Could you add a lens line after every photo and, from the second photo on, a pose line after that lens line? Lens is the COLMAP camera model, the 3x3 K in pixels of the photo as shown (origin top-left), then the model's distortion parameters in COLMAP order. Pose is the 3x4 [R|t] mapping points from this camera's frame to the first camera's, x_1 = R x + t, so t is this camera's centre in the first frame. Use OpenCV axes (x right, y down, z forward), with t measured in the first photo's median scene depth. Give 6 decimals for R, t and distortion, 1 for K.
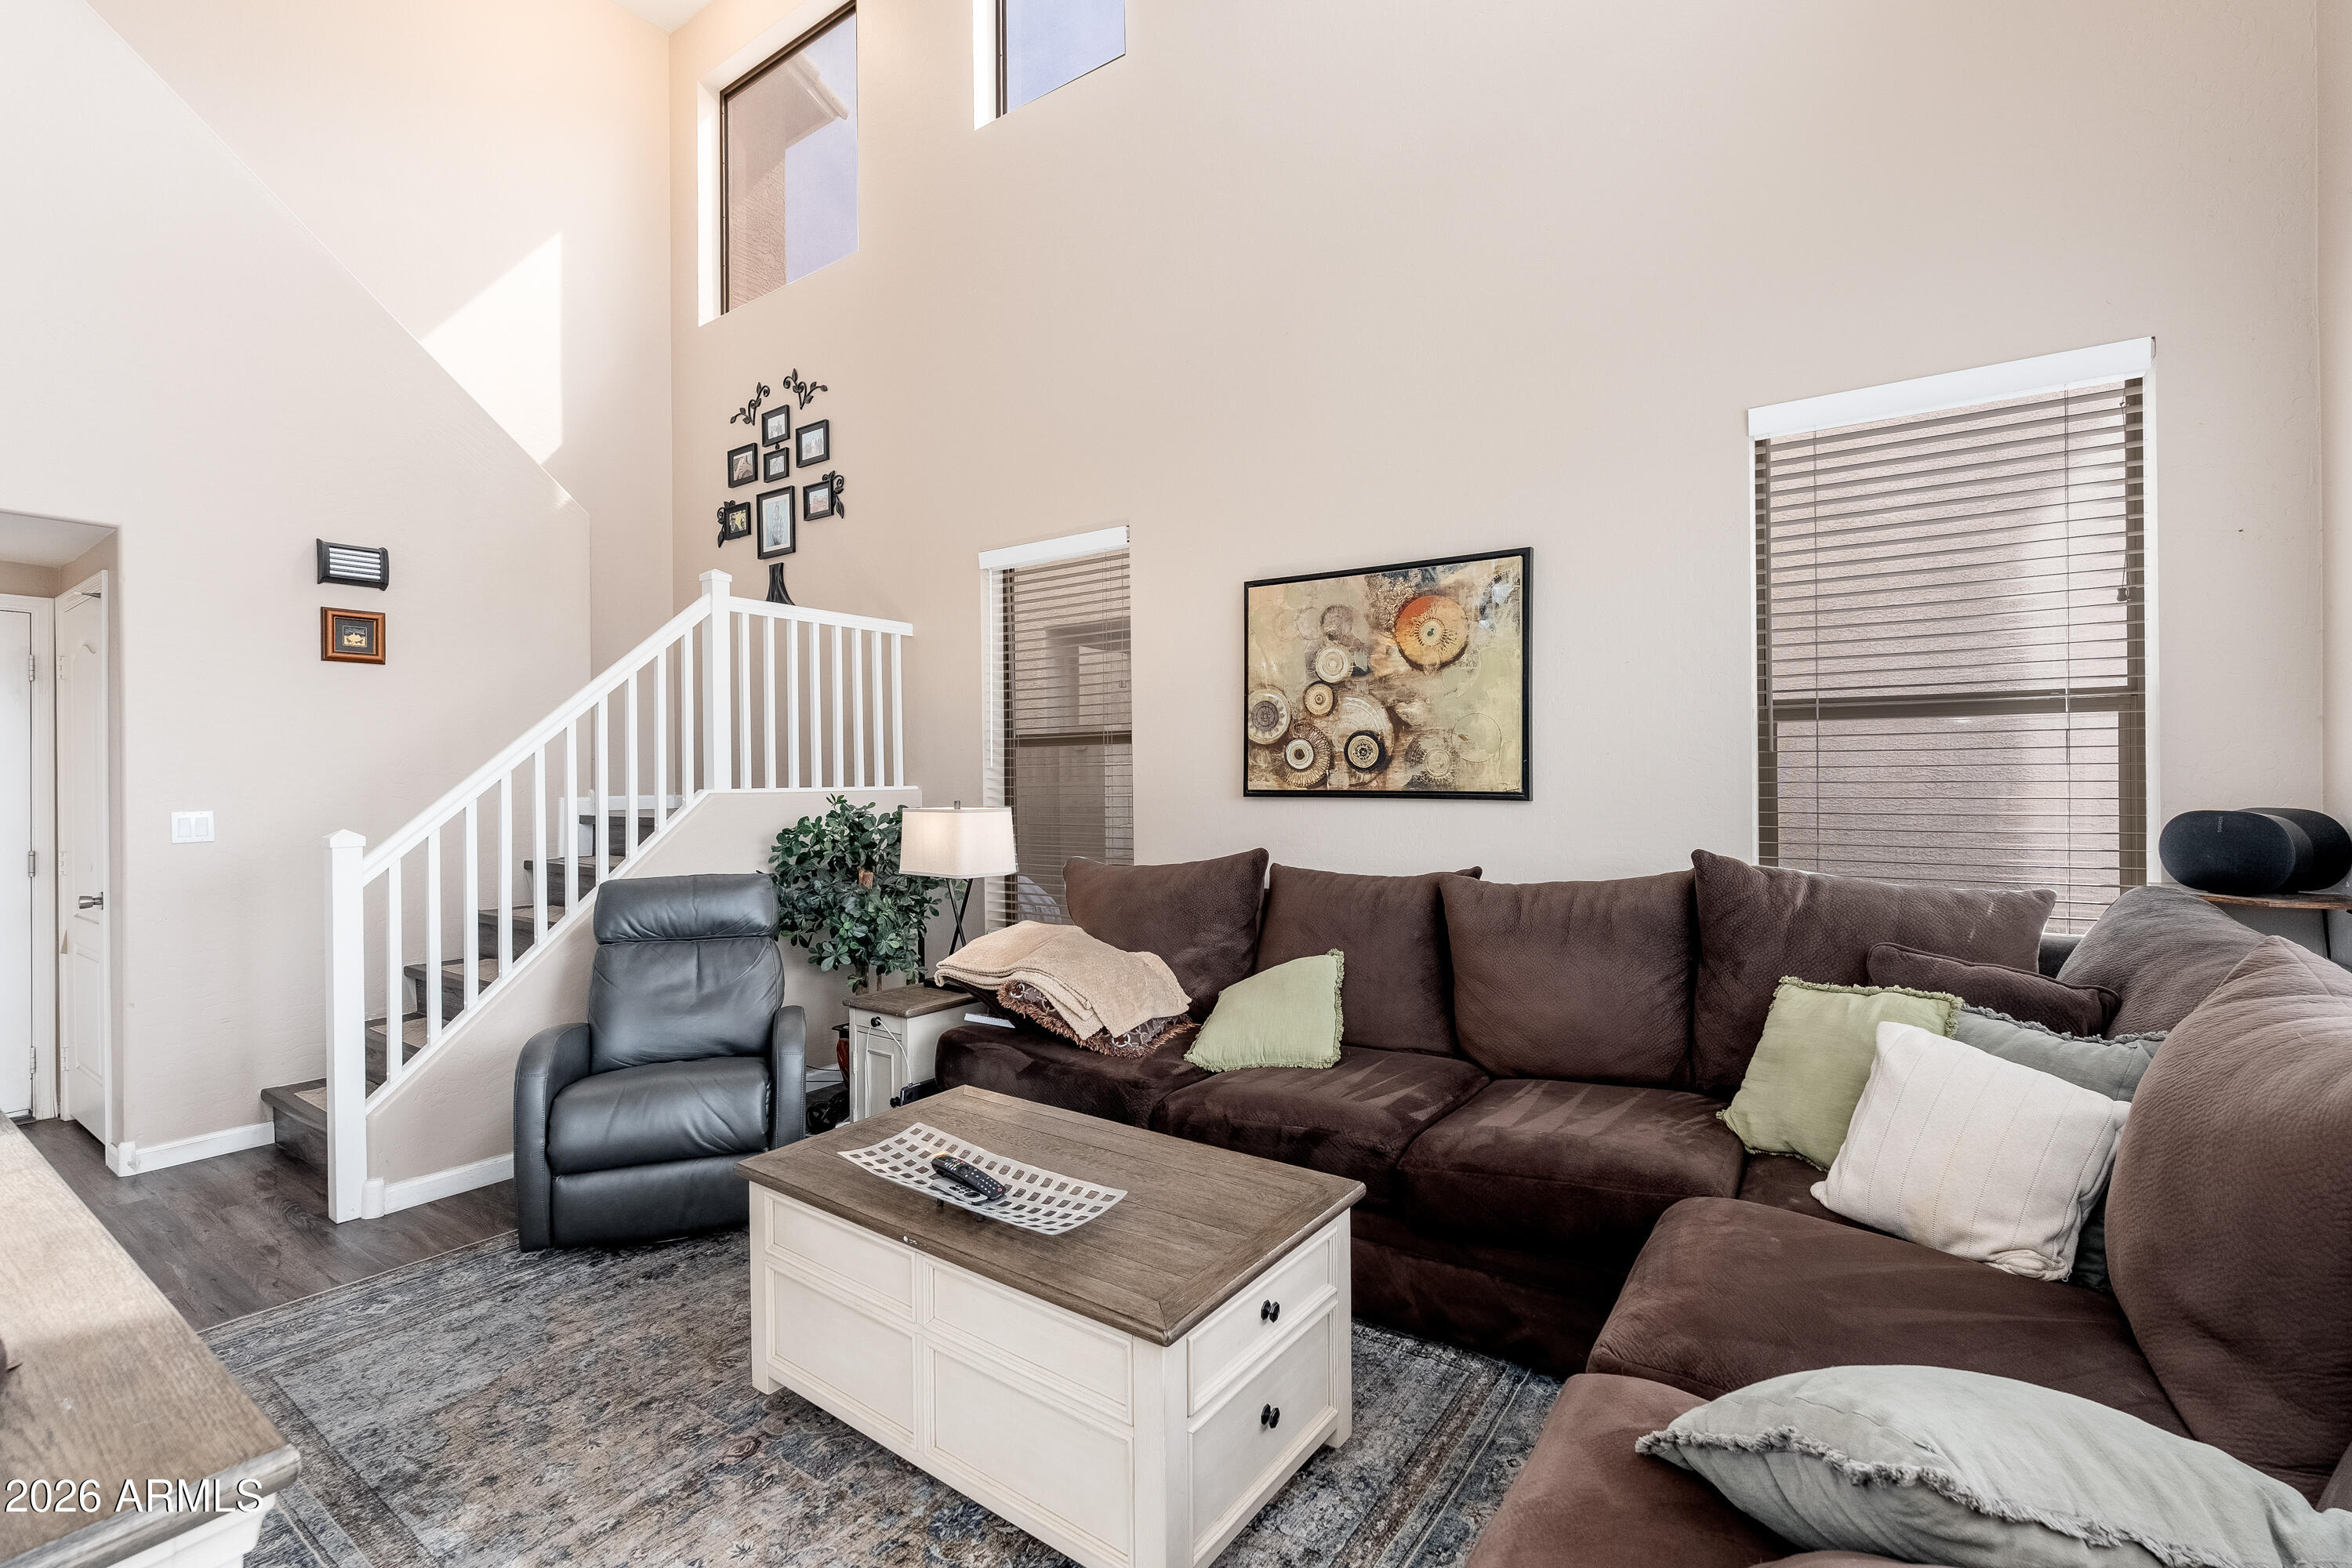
lens RADIAL K [[1030.2, 0, 1176.0], [0, 1030.2, 784.0], [0, 0, 1]] dist [-0.003631, -0.000323]
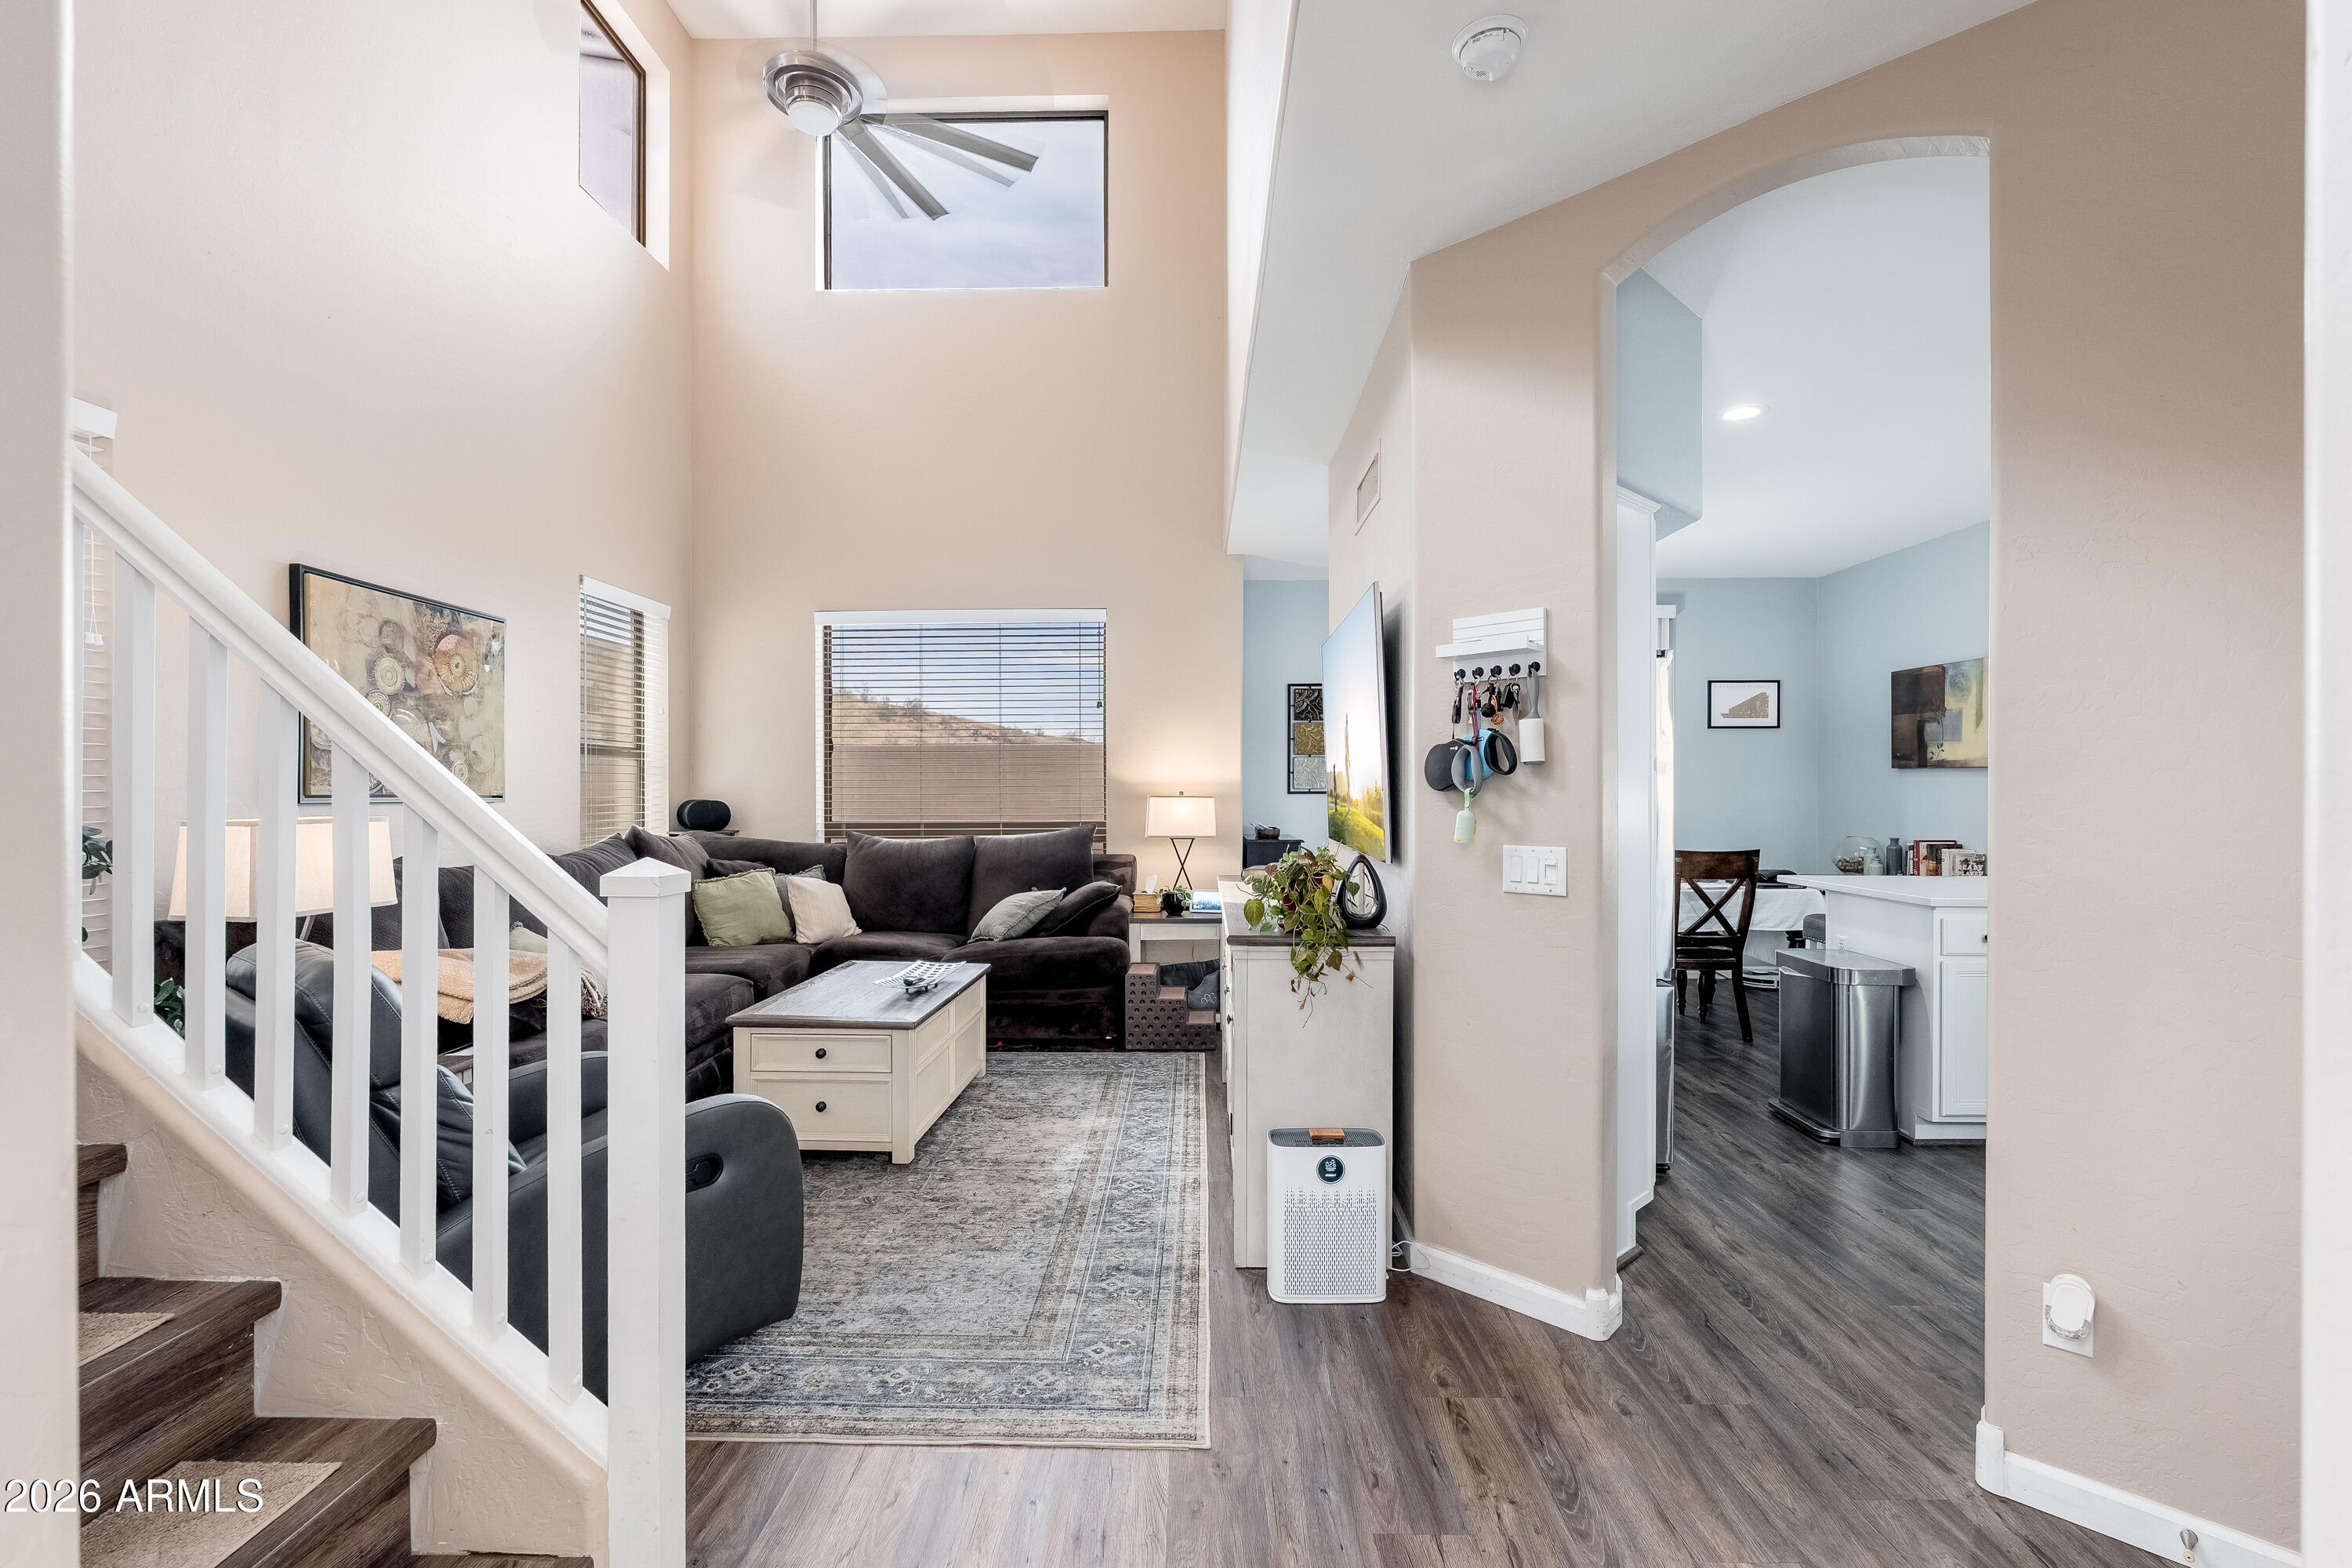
lens RADIAL K [[1028.3, 0, 1176.0], [0, 1028.3, 784.0], [0, 0, 1]] dist [-0.002432, -0.000499]
pose [[-0.556662, 0.013274, 0.830633, -1.227115], [0.010227, 0.999906, -0.009125, 0.013232], [-0.830676, 0.003415, -0.556745, 0.962475]]
